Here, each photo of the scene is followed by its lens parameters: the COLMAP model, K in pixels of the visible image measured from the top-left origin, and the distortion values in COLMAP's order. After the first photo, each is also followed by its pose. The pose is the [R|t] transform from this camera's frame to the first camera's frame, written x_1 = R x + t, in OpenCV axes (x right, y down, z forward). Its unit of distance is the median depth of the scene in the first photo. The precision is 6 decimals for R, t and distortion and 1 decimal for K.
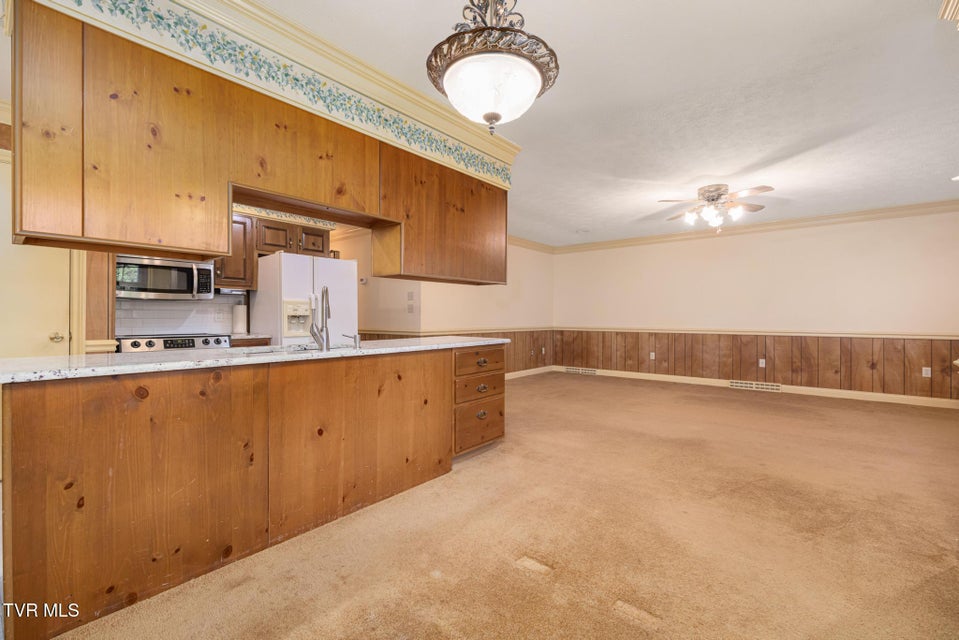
lens RADIAL K [[408.5, 0, 483.4], [0, 408.5, 318.6], [0, 0, 1]] dist [0.000378, 0.000007]
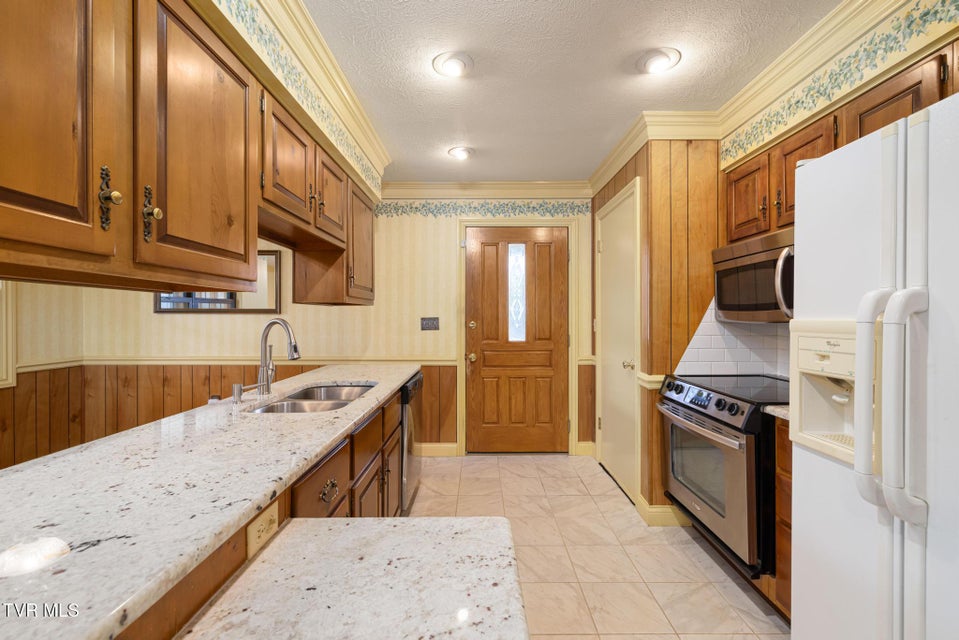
lens RADIAL K [[402.4, 0, 482.0], [0, 402.4, 318.2], [0, 0, 1]] dist [0.000070, 0.000116]
pose [[-0.771815, -0.002330, -0.635843, -0.113845], [-0.004016, 0.999991, 0.001211, -0.047502], [0.635835, 0.003488, -0.771817, 1.106164]]
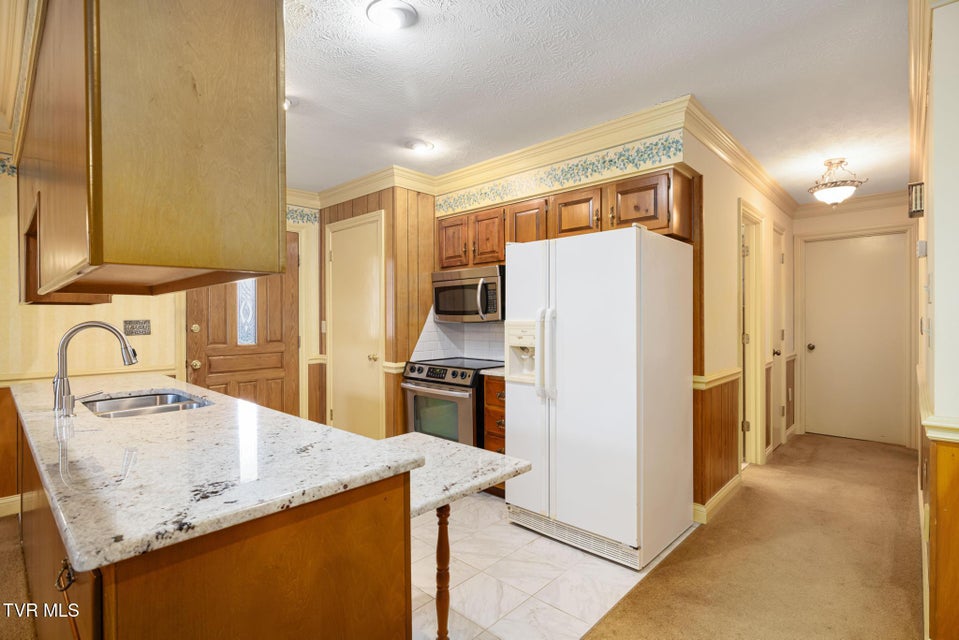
lens RADIAL K [[460.7, 0, 479.5], [0, 460.7, 320.0], [0, 0, 1]] dist [-0.001172, 0.000061]
pose [[-0.069364, -0.001832, -0.997590, 0.223393], [-0.000806, 0.999998, -0.001780, -0.046555], [0.997591, 0.000681, -0.069365, 1.027745]]
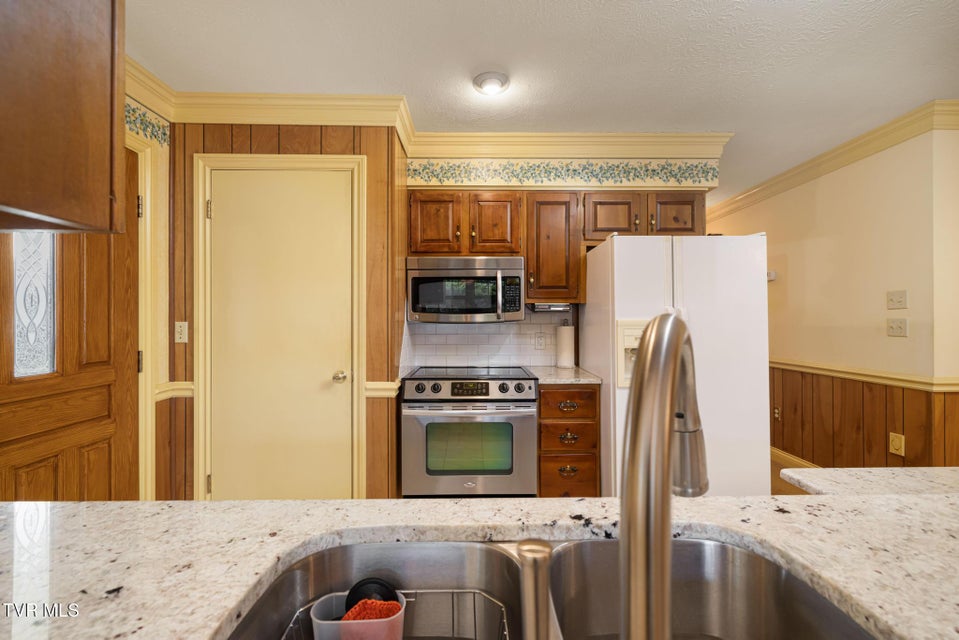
lens RADIAL K [[402.4, 0, 482.0], [0, 402.4, 318.2], [0, 0, 1]] dist [0.000070, 0.000116]
pose [[0.643928, -0.008393, -0.765040, -0.191897], [0.002754, 0.999959, -0.008652, -0.044822], [0.765081, 0.003464, 0.643925, 0.515486]]
